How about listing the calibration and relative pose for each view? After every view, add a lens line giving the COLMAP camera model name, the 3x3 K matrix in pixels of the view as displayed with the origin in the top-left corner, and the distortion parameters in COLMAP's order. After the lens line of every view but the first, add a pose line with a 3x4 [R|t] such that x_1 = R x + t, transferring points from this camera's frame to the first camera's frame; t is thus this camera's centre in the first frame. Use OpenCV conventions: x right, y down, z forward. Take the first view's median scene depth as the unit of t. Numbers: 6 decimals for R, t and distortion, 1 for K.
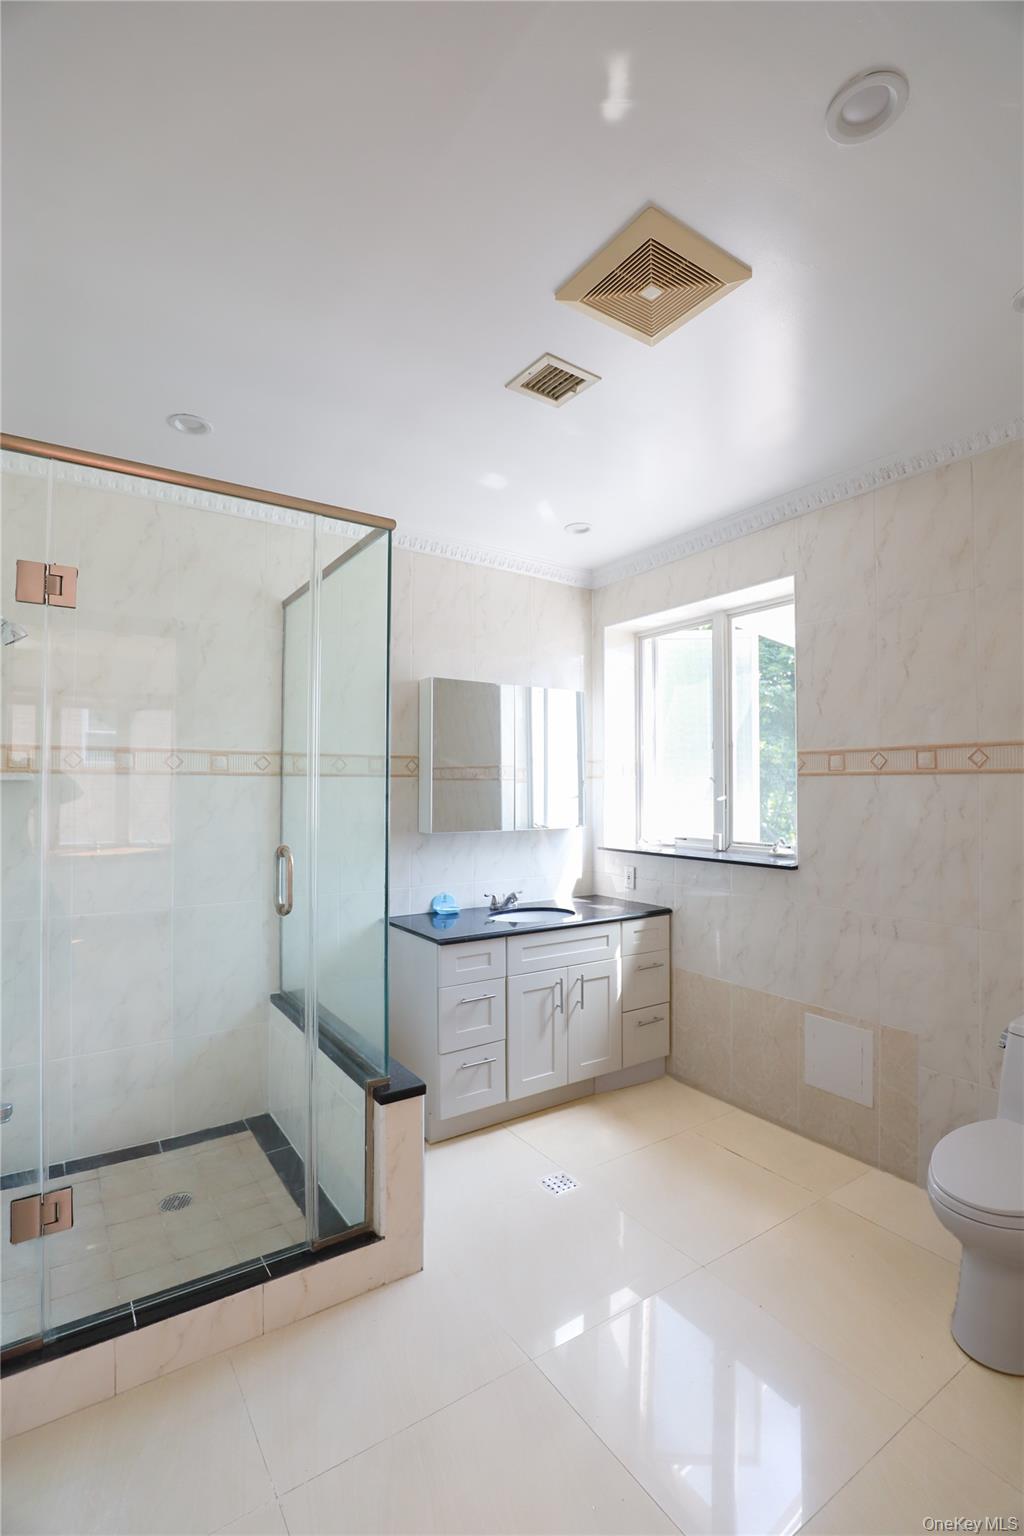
lens RADIAL K [[697.0, 0, 534.7], [0, 697.0, 761.7], [0, 0, 1]] dist [-0.026909, 0.000373]
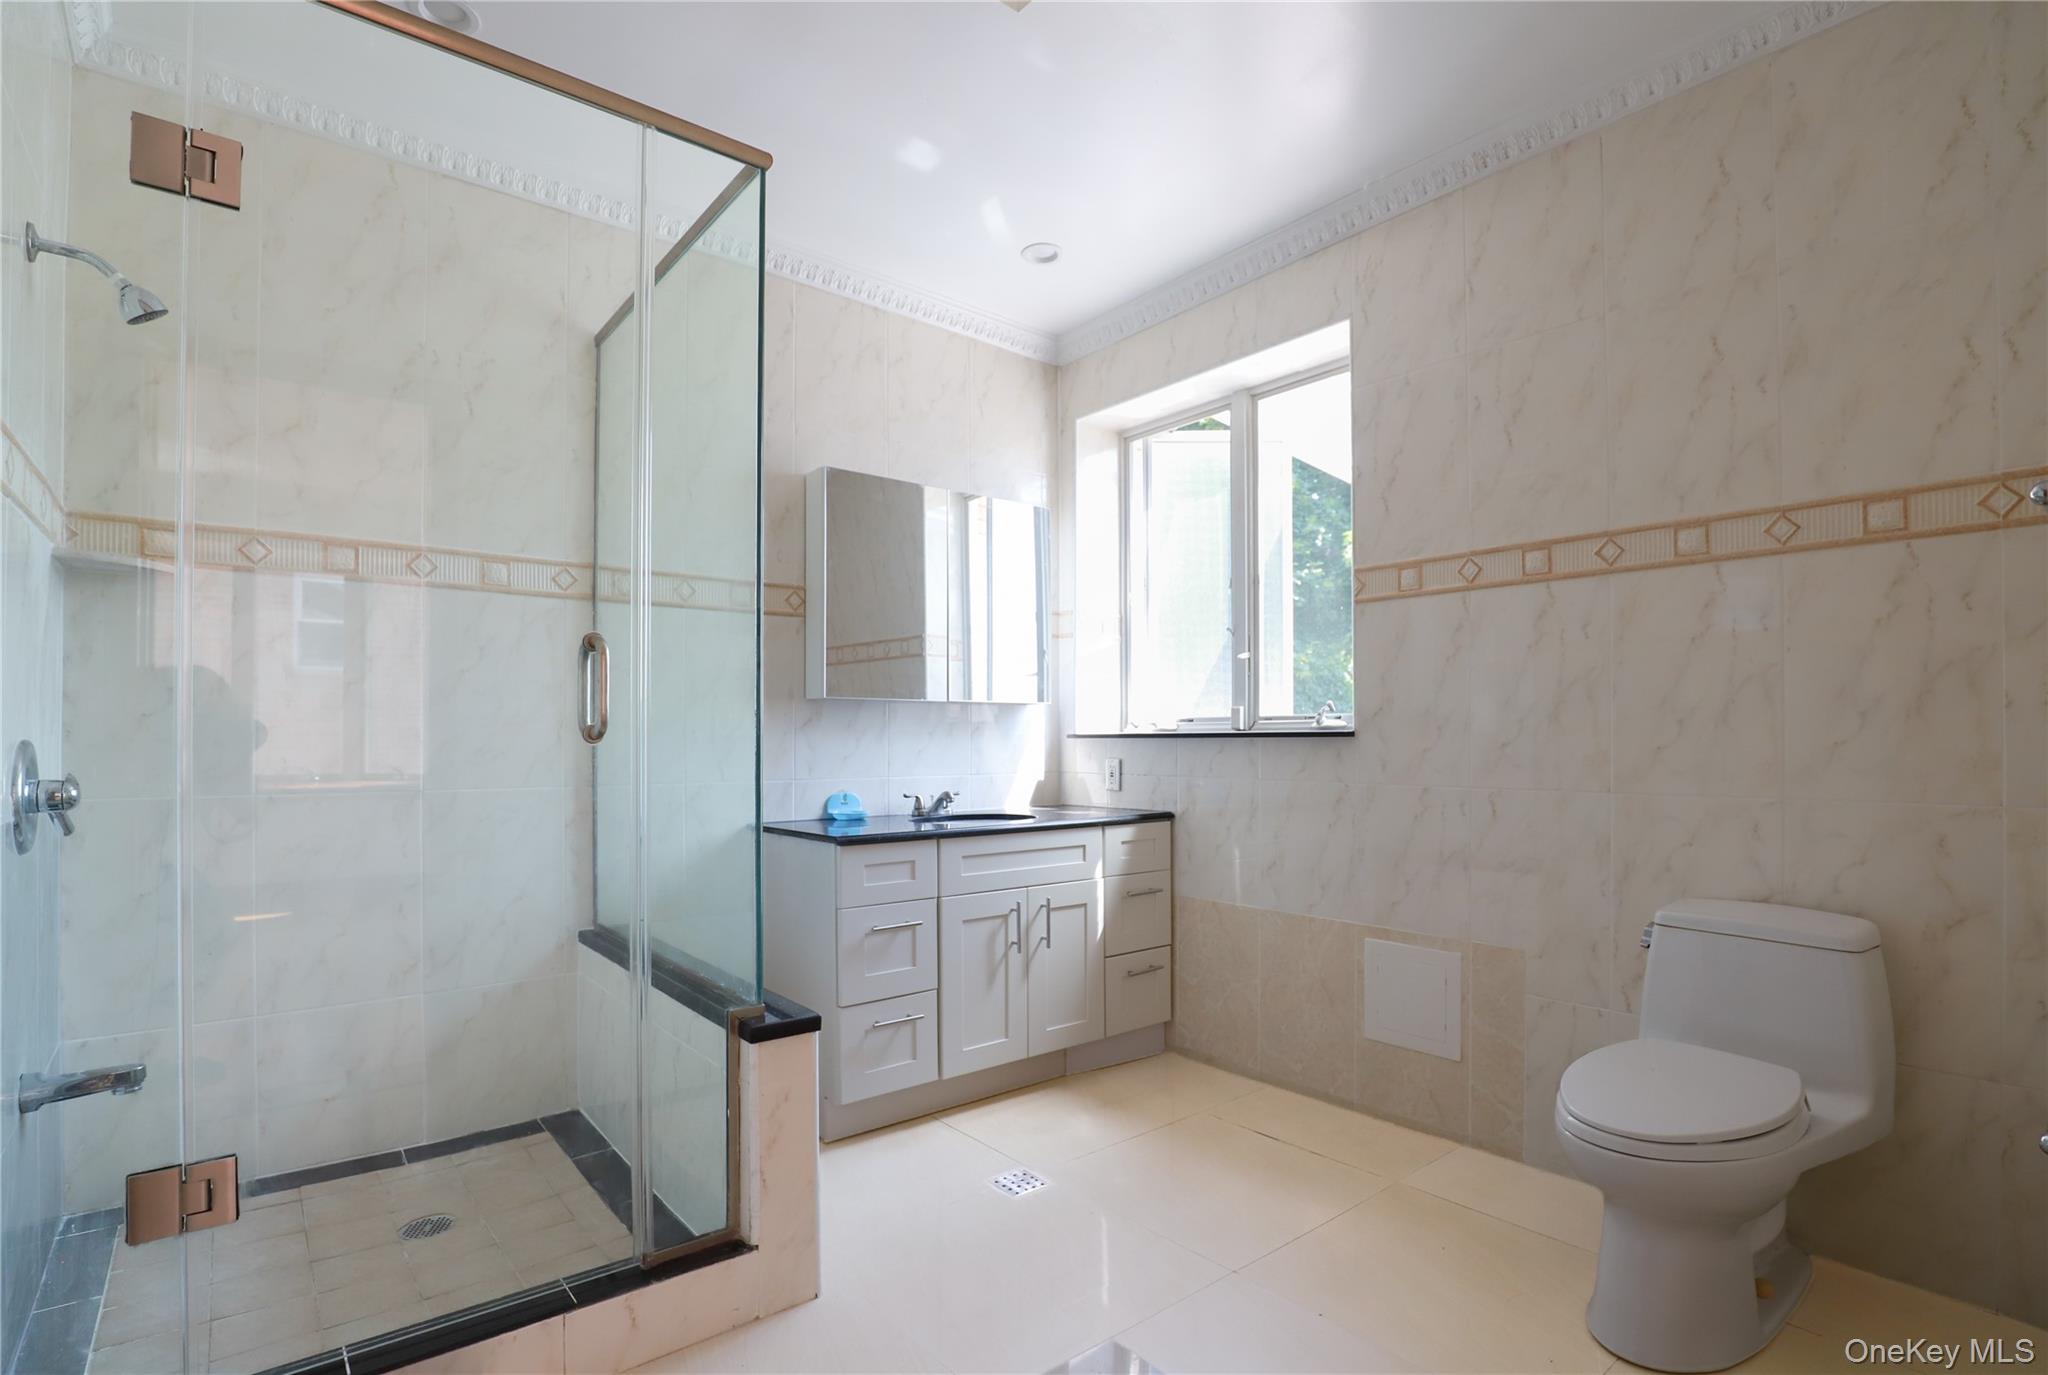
lens RADIAL K [[973.5, 0, 1055.9], [0, 973.5, 696.1], [0, 0, 1]] dist [-0.029132, 0.002098]
pose [[0.995934, -0.002194, 0.090060, -0.011742], [0.000879, 0.999893, 0.014634, 0.102549], [-0.090082, -0.014496, 0.995829, 0.047780]]
